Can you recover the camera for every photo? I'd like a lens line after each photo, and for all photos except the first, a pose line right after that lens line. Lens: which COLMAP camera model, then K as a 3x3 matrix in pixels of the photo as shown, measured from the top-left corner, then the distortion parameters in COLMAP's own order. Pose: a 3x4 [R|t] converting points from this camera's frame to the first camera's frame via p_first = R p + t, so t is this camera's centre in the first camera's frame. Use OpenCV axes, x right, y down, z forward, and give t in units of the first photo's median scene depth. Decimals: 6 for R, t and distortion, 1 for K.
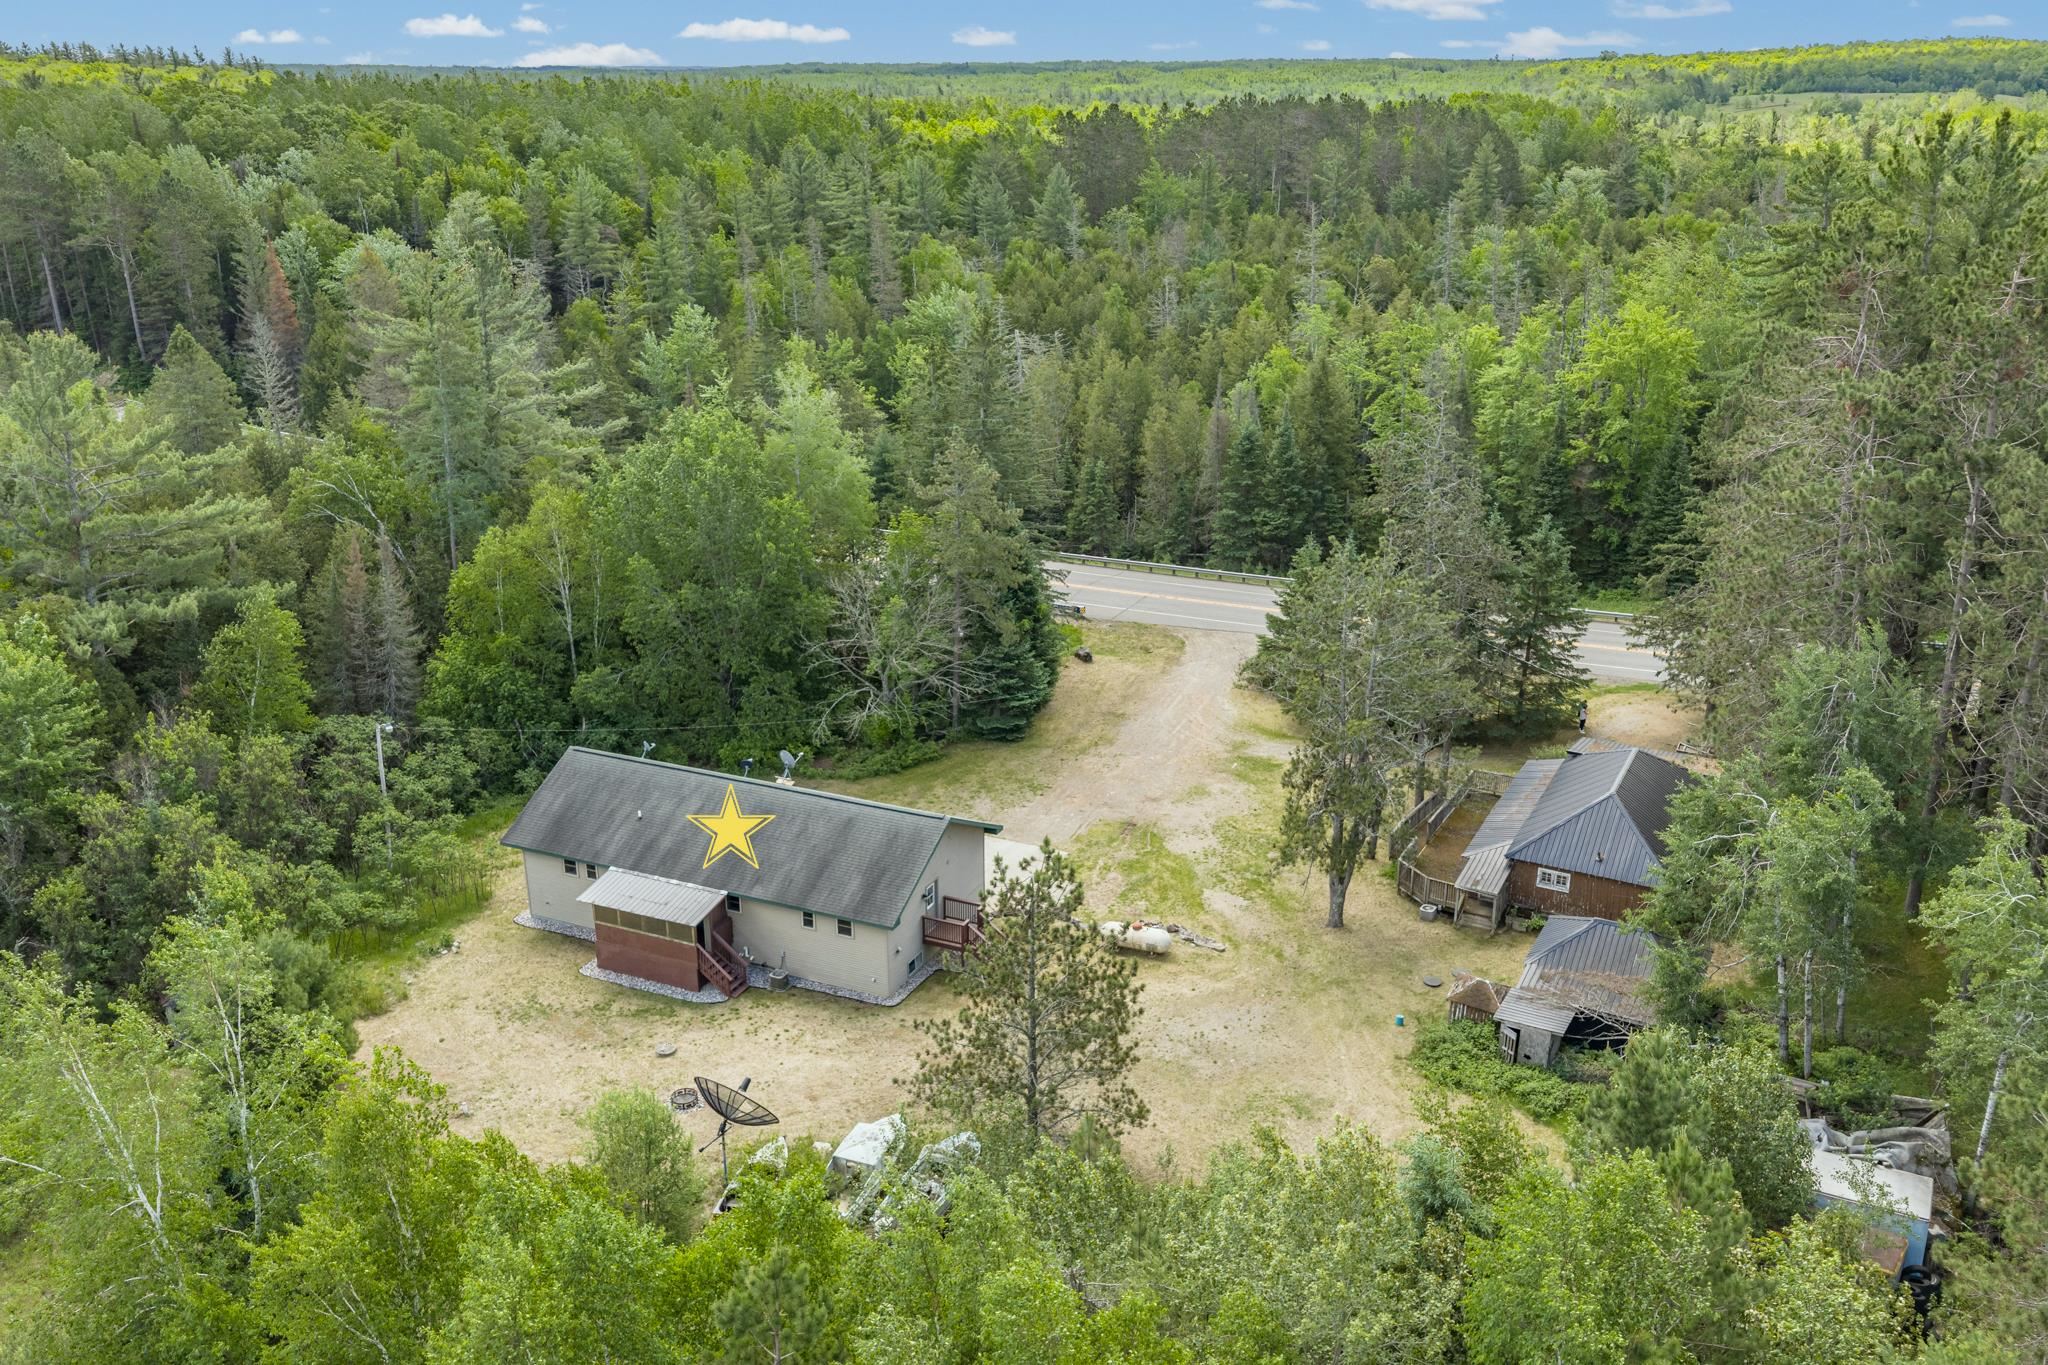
lens RADIAL K [[1650.7, 0, 1024.0], [0, 1650.7, 682.5], [0, 0, 1]] dist [0.000106, 0.000015]
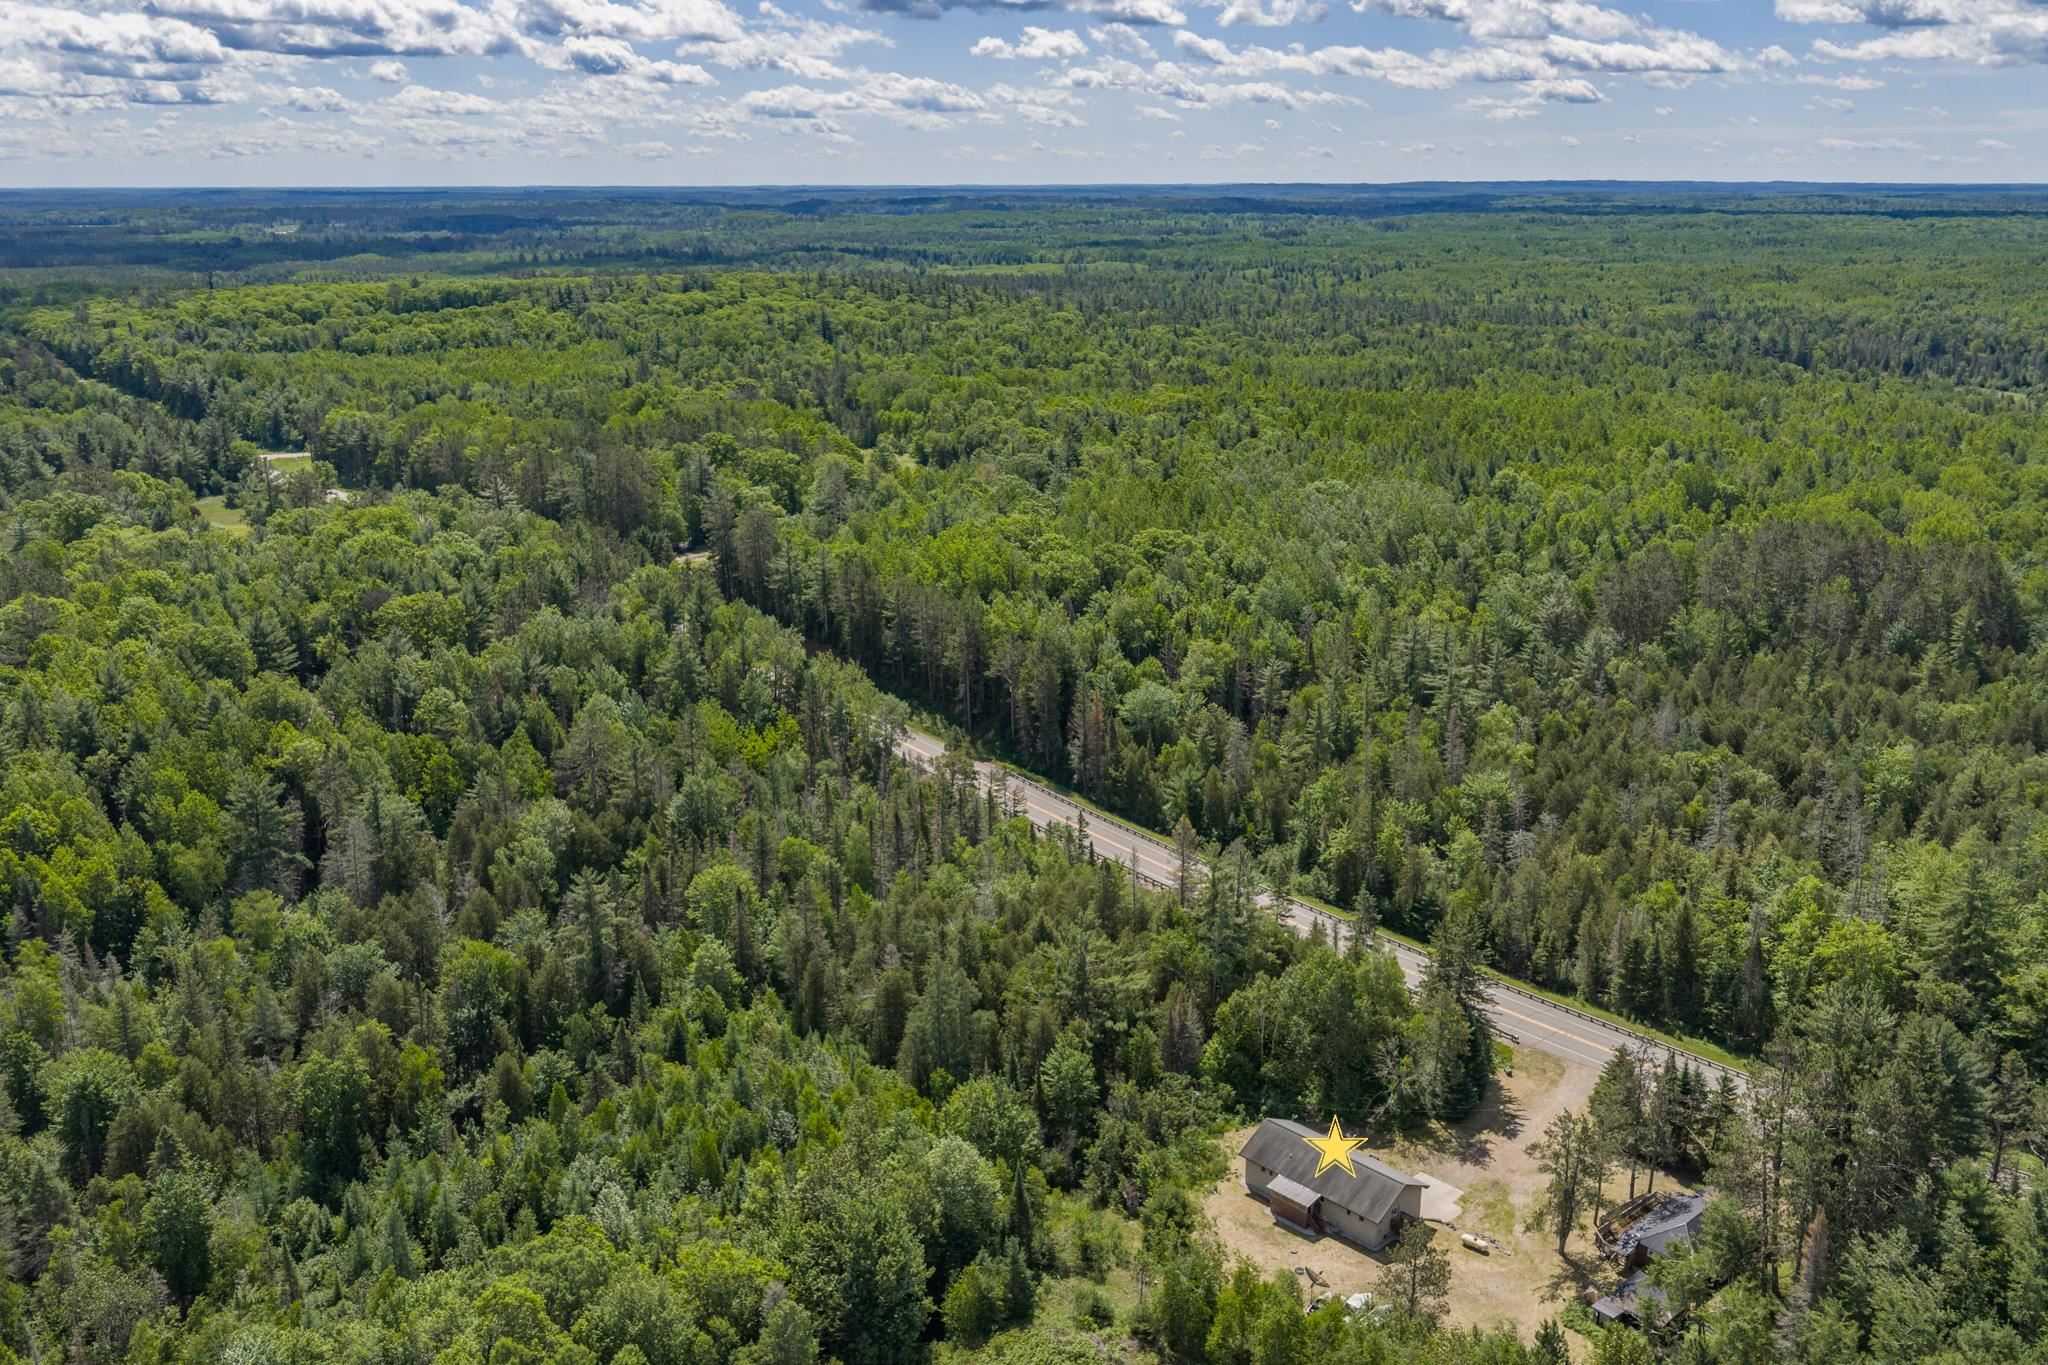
lens RADIAL K [[1650.7, 0, 1024.0], [0, 1650.7, 682.5], [0, 0, 1]] dist [0.000106, 0.000015]
pose [[0.929568, 0.101994, -0.354261, 0.258946], [-0.121129, 0.992114, -0.032203, -0.596081], [0.348183, 0.072846, 0.934592, -1.883809]]
